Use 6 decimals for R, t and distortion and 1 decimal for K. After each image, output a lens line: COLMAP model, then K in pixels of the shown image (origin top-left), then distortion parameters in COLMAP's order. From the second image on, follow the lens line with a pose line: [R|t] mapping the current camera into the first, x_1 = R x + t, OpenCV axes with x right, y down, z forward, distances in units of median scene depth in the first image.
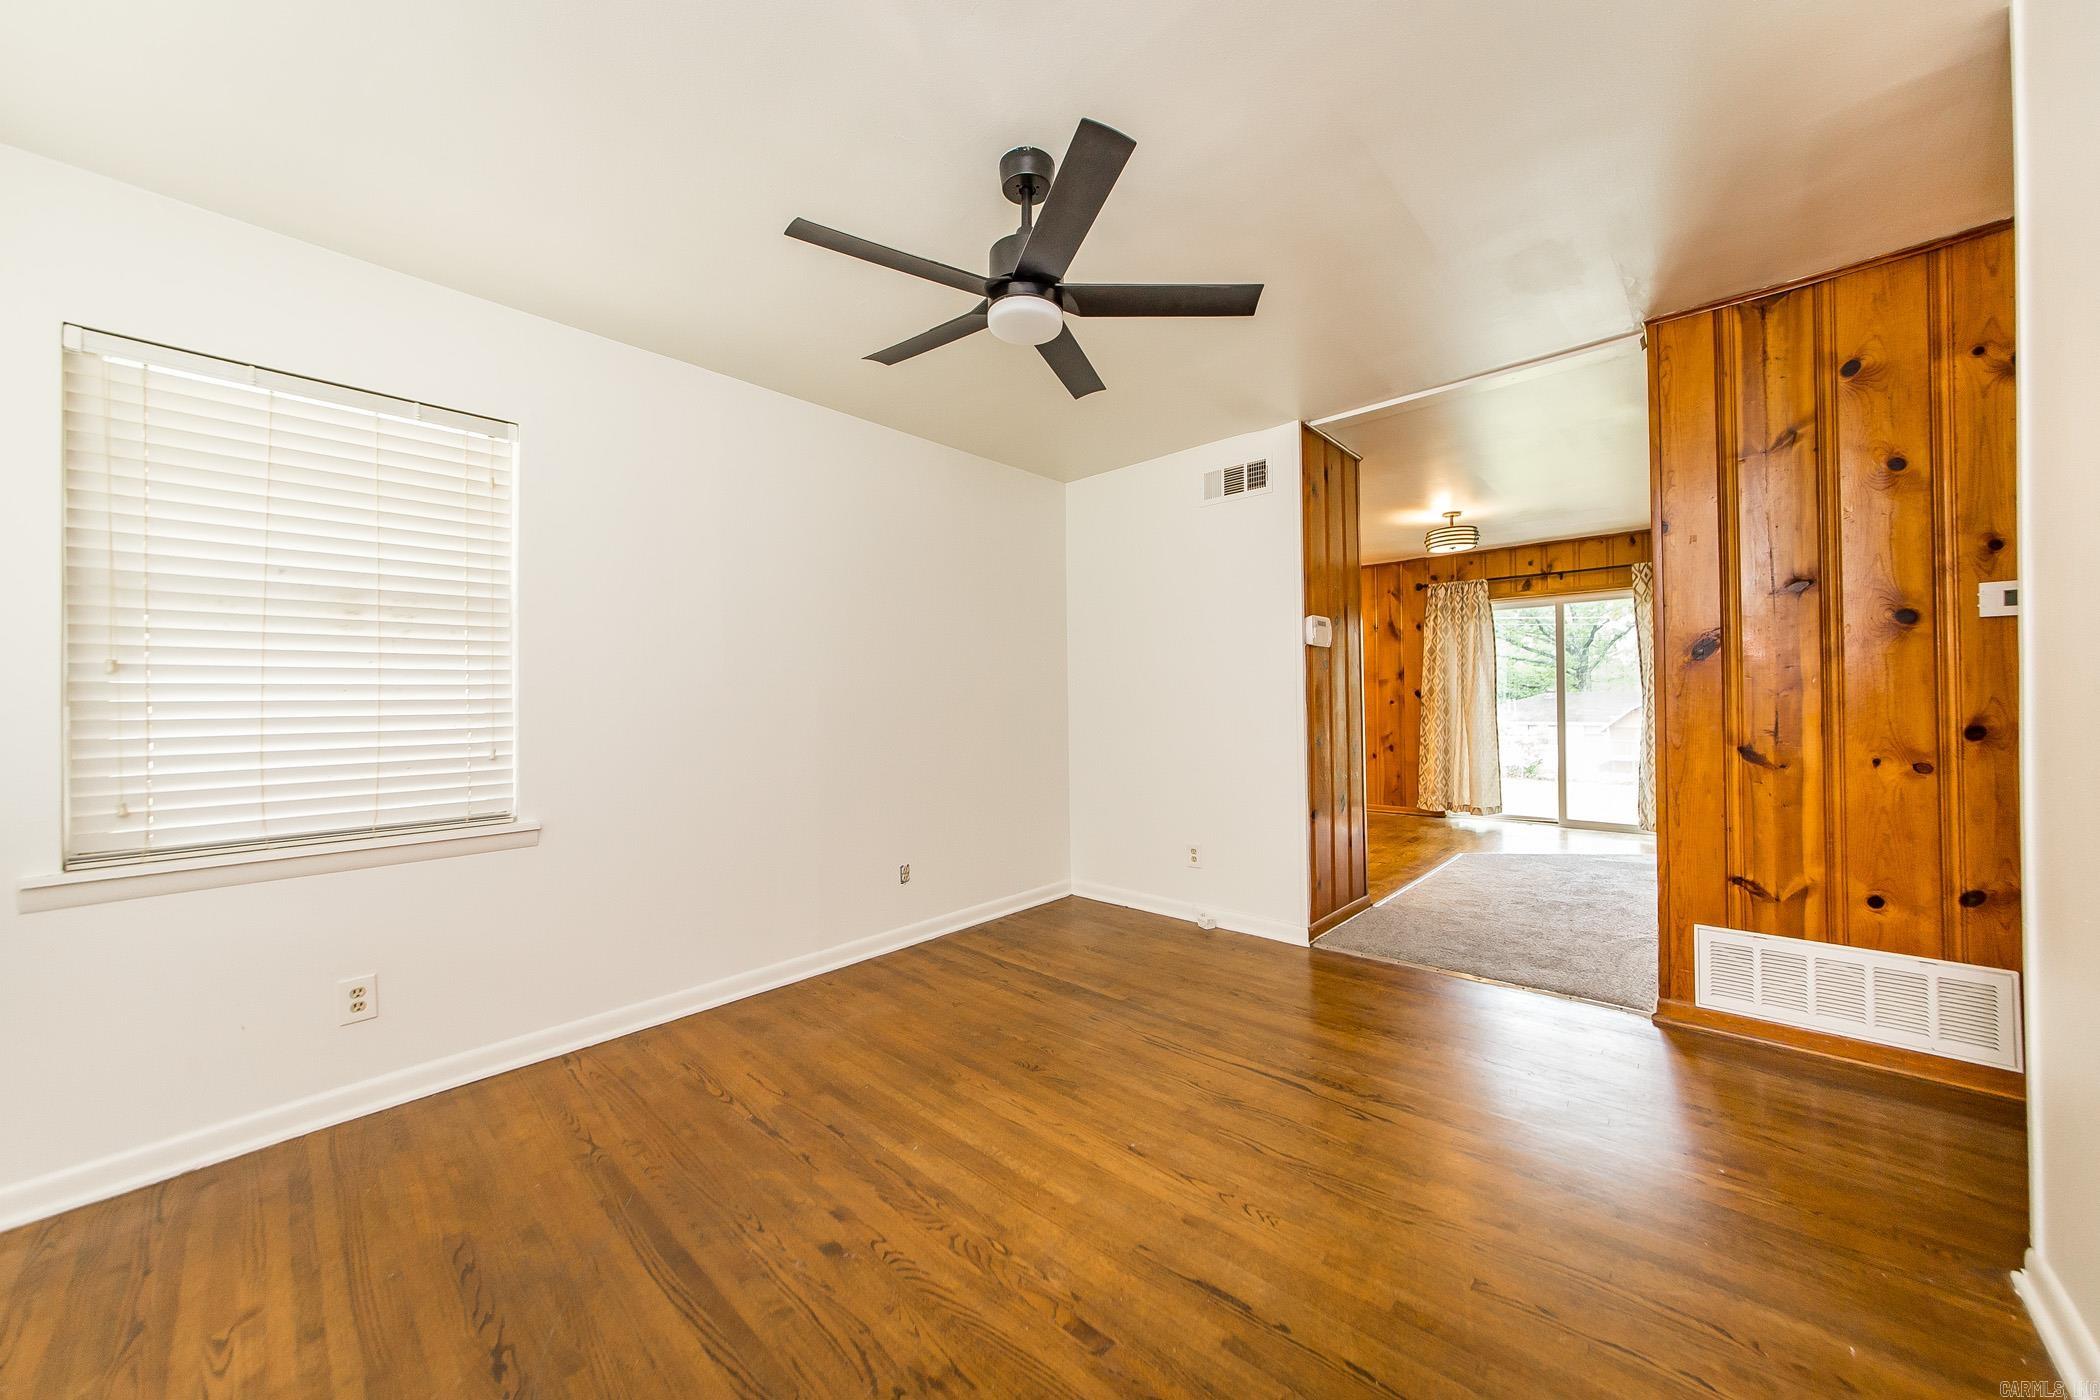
lens RADIAL K [[750.4, 0, 1049.9], [0, 750.4, 686.9], [0, 0, 1]] dist [-0.004152, -0.000124]
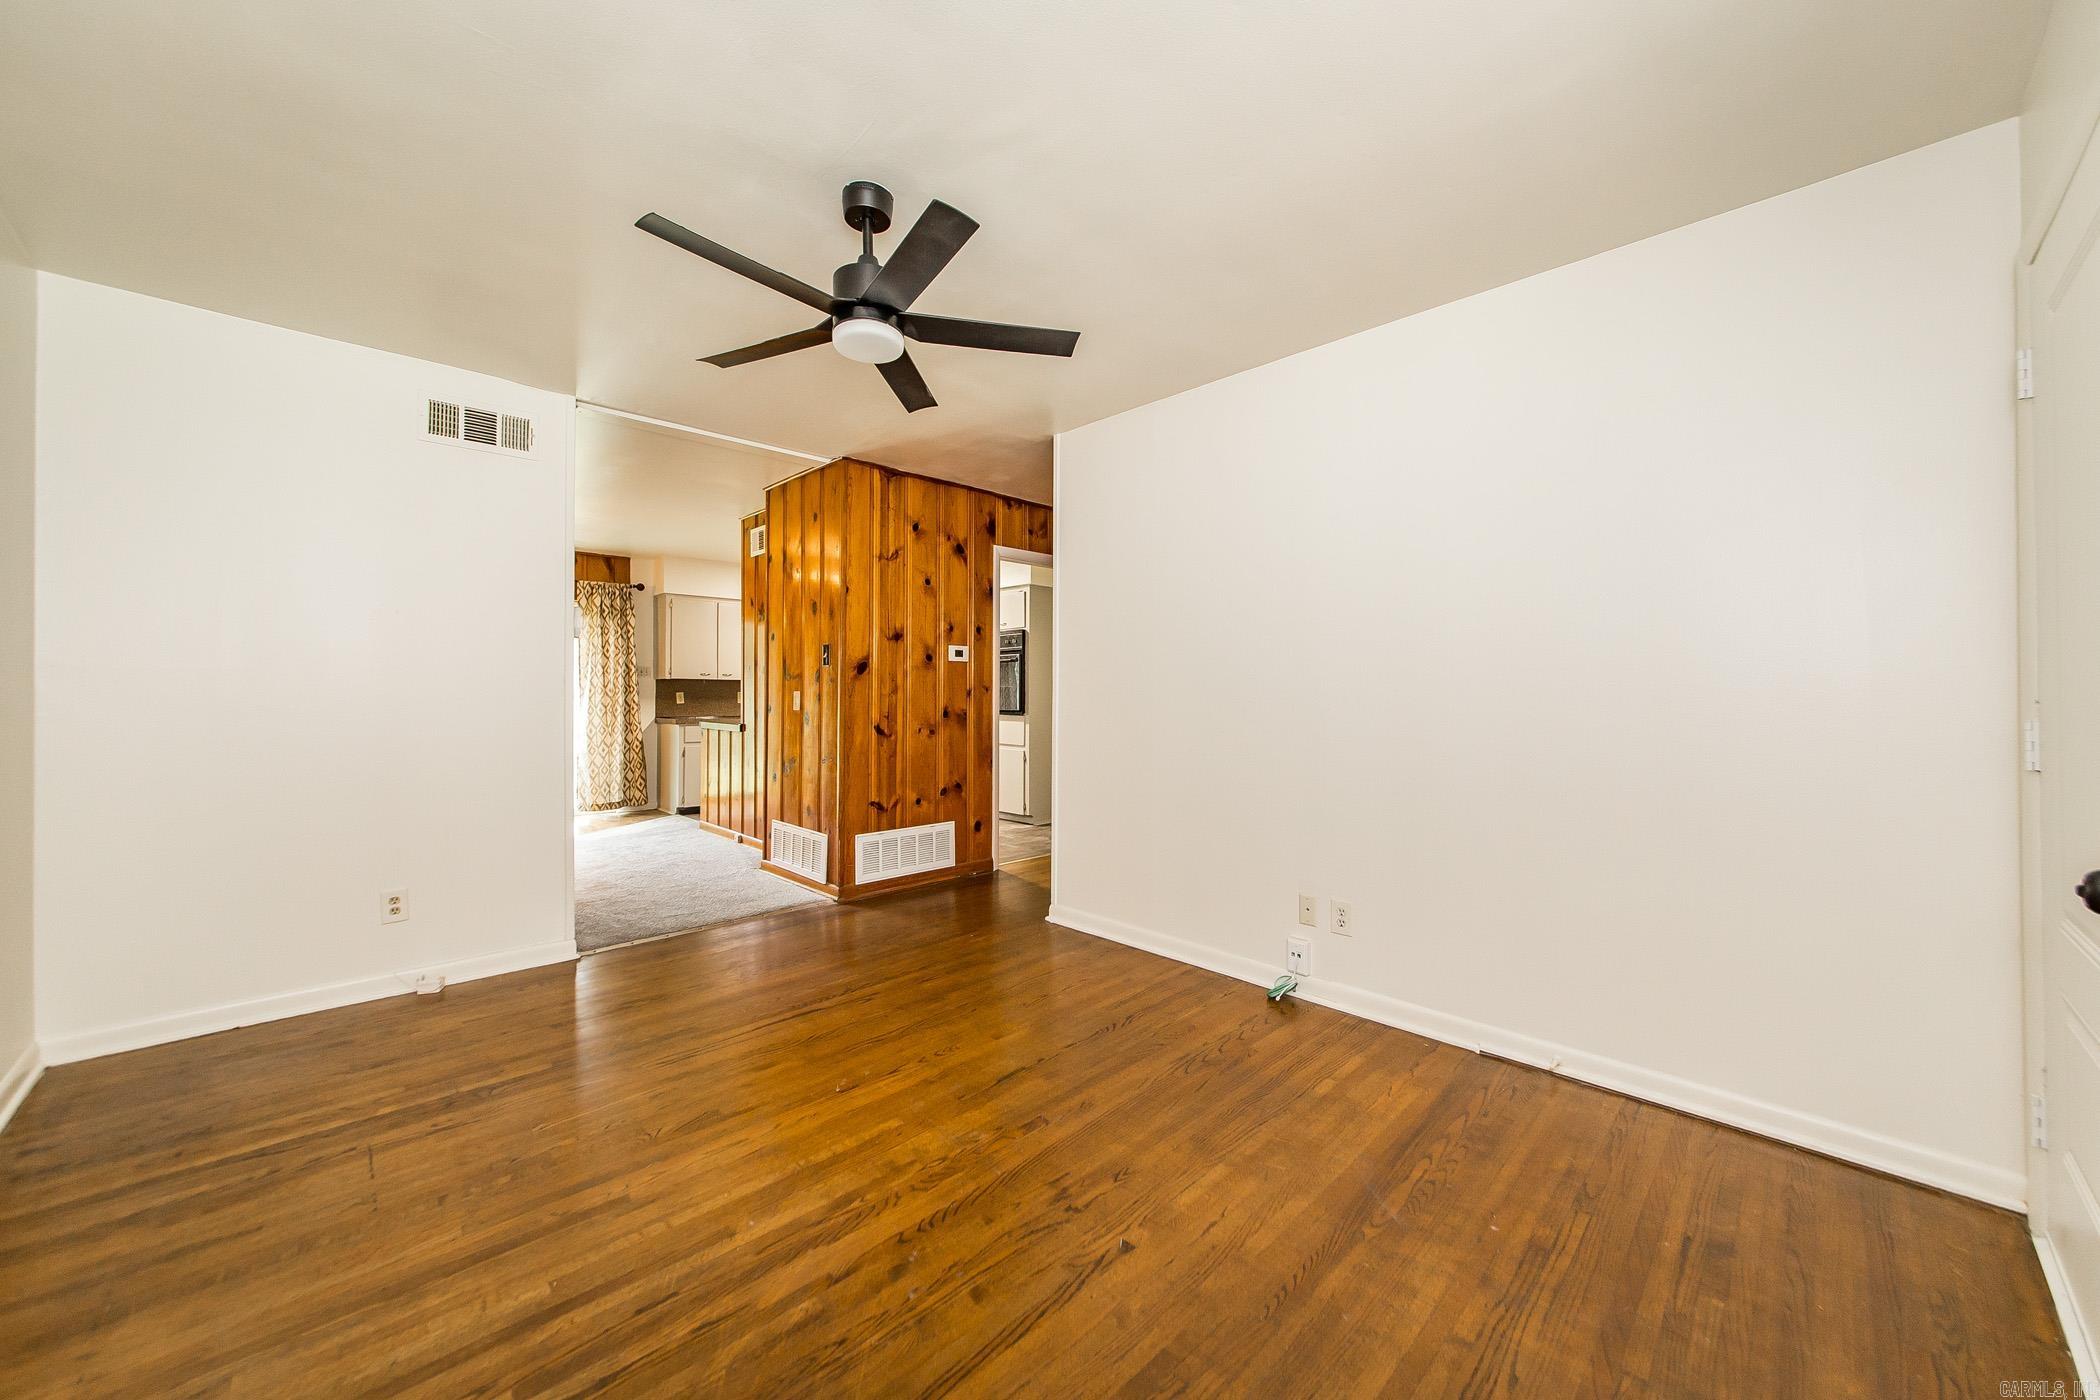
lens RADIAL K [[766.3, 0, 1035.6], [0, 766.3, 696.3], [0, 0, 1]] dist [-0.000018, 0.000188]
pose [[0.075174, 0.008401, 0.997135, -0.897100], [-0.018081, 0.999812, -0.007061, 0.019220], [-0.997006, -0.017498, 0.075312, 0.549248]]
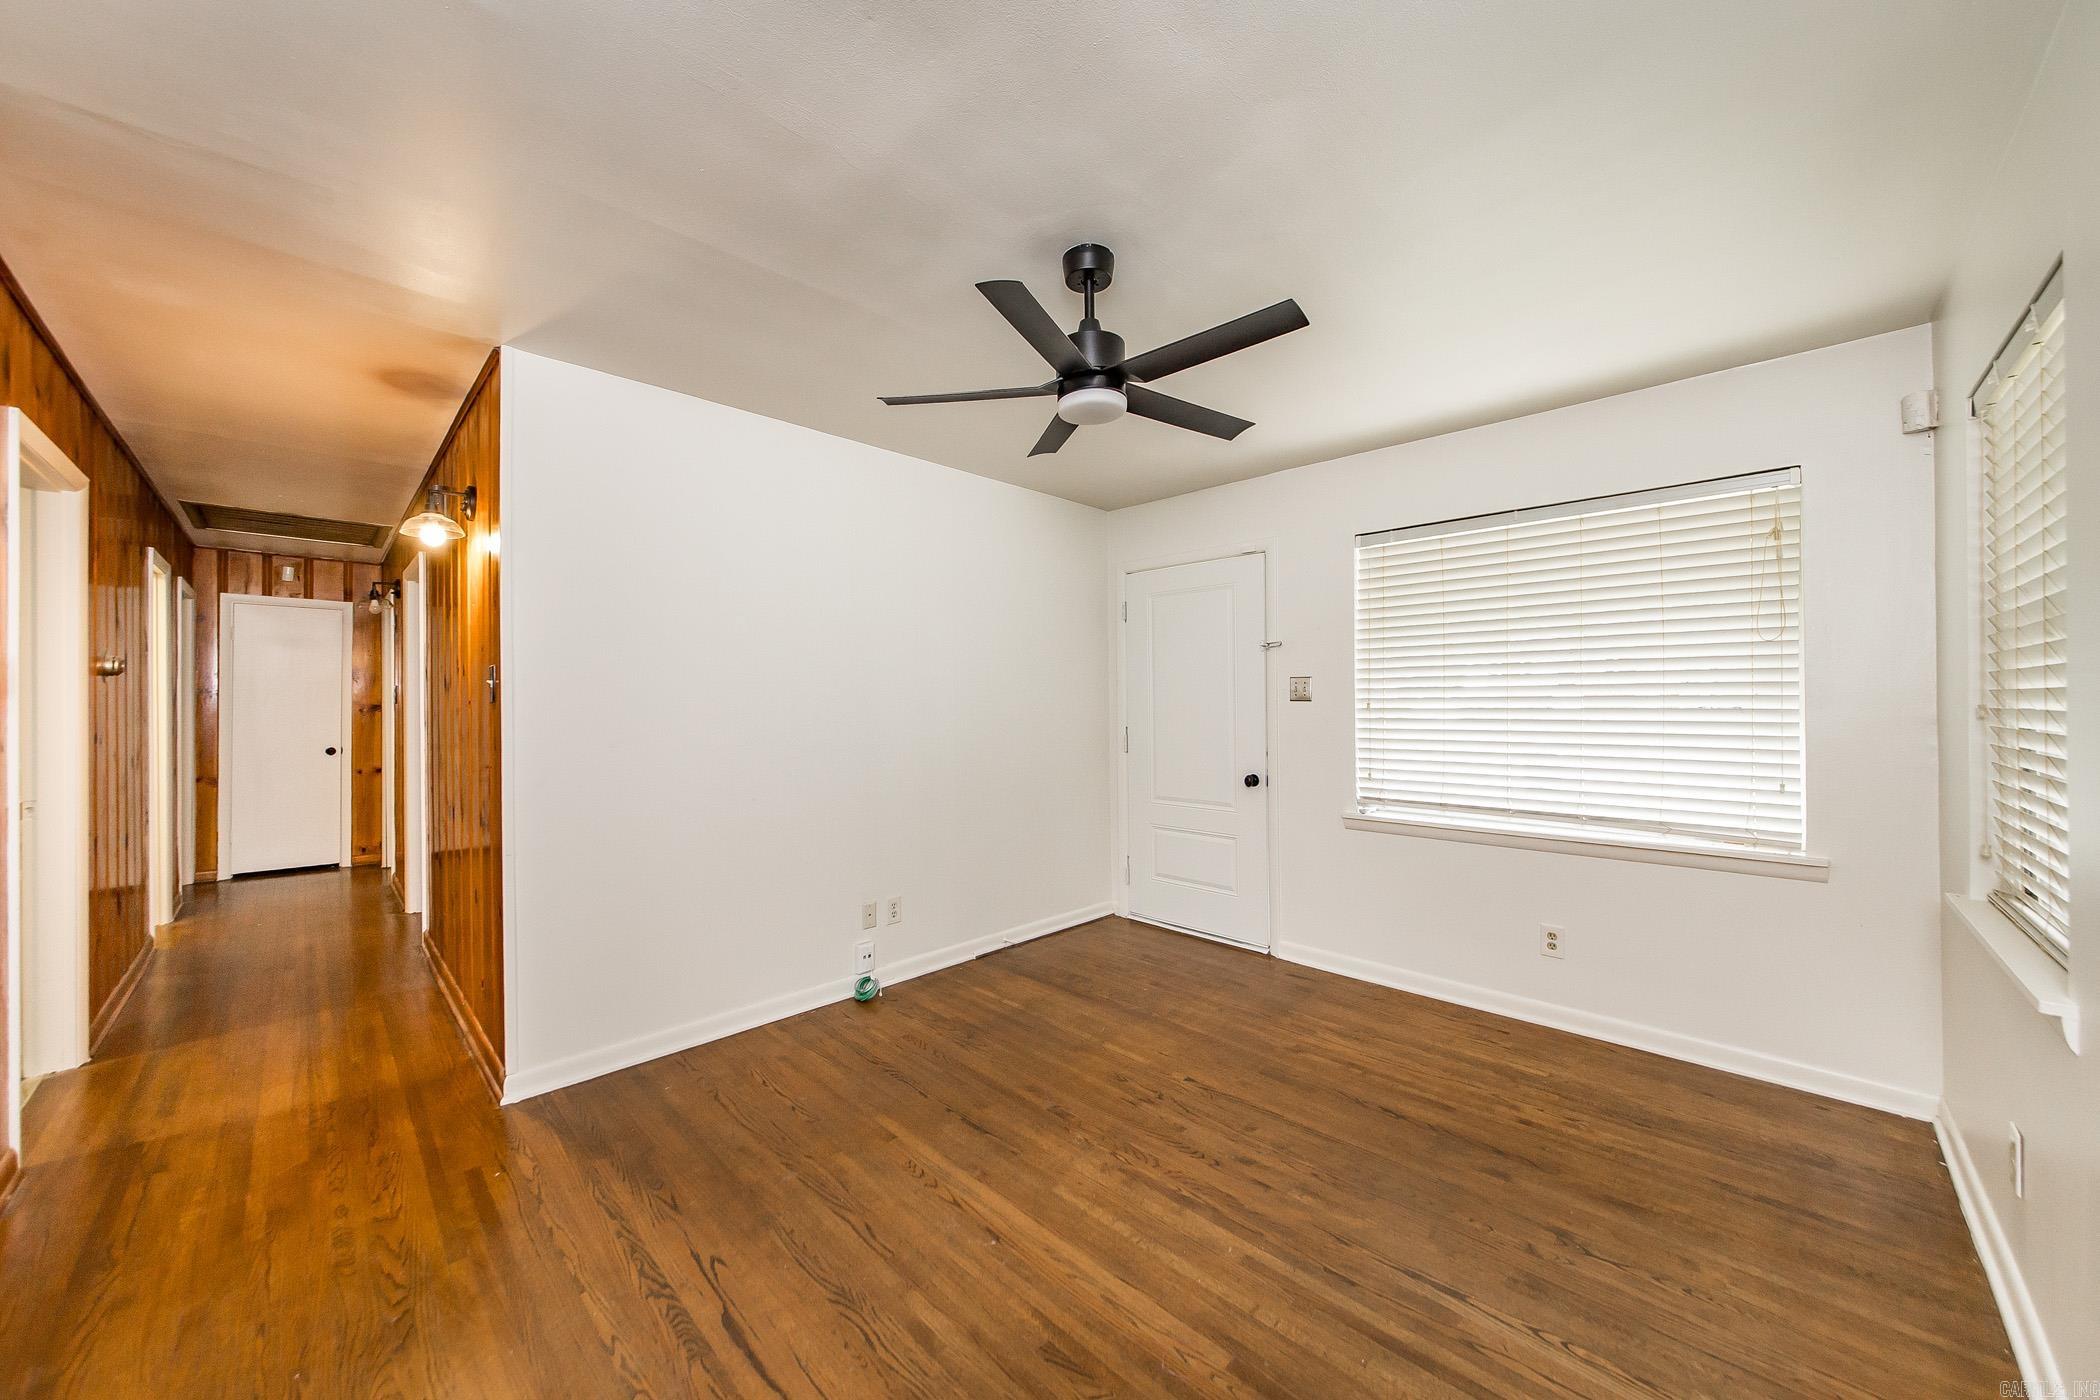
lens RADIAL K [[779.5, 0, 1050.0], [0, 779.5, 700.0], [0, 0, 1]] dist [-0.000151, -0.000018]
pose [[-0.999089, 0.015455, 0.039790, -0.006876], [0.014741, 0.999726, -0.018173, -0.035429], [-0.040060, -0.017570, -0.999043, 1.729287]]
